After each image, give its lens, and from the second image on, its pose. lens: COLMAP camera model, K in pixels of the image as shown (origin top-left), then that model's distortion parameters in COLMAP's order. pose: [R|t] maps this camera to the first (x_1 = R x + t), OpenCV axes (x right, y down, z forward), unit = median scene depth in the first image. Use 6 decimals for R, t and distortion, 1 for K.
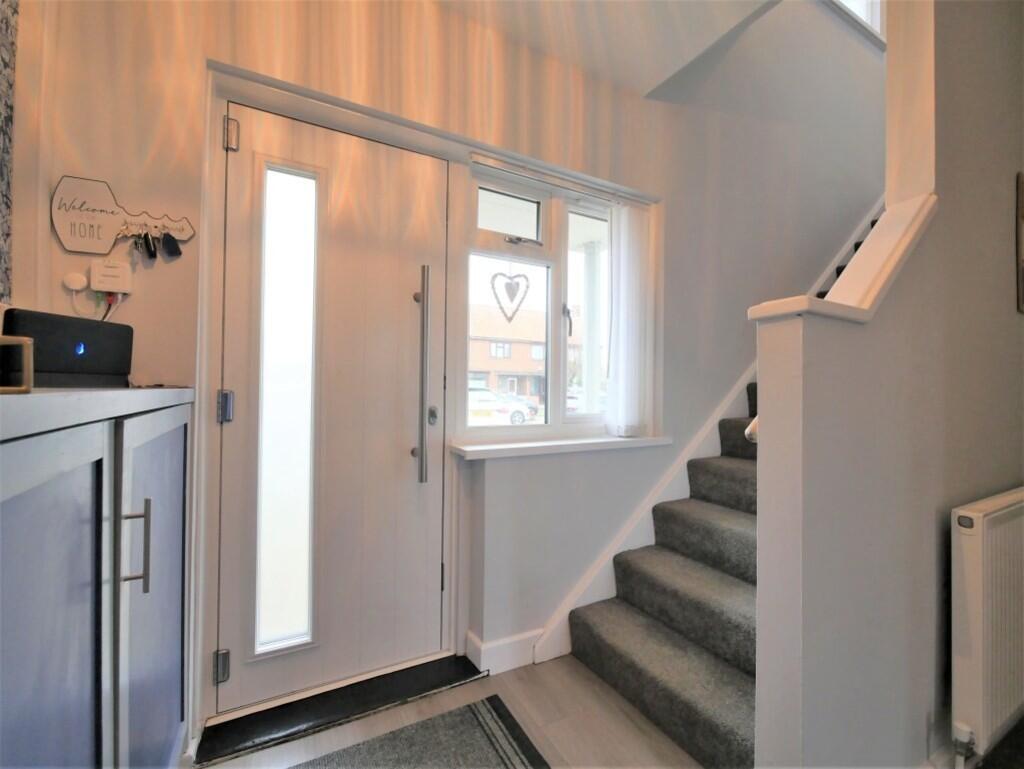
lens RADIAL K [[437.4, 0, 512.0], [0, 437.4, 384.5], [0, 0, 1]] dist [-0.001455, -0.001609]
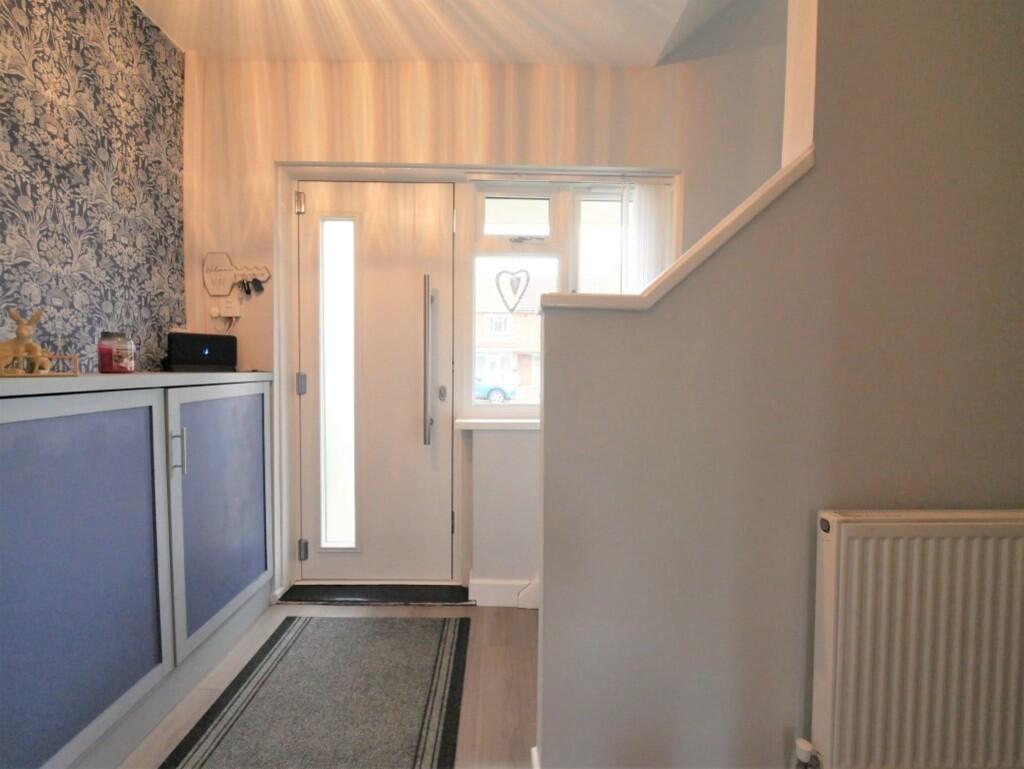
lens RADIAL K [[458.6, 0, 512.0], [0, 458.6, 384.5], [0, 0, 1]] dist [-0.002728, -0.000098]
pose [[0.887436, 0.013727, -0.460726, 0.677010], [0.006164, 0.999114, 0.041642, -0.009282], [0.460889, -0.039795, 0.886565, -0.078945]]
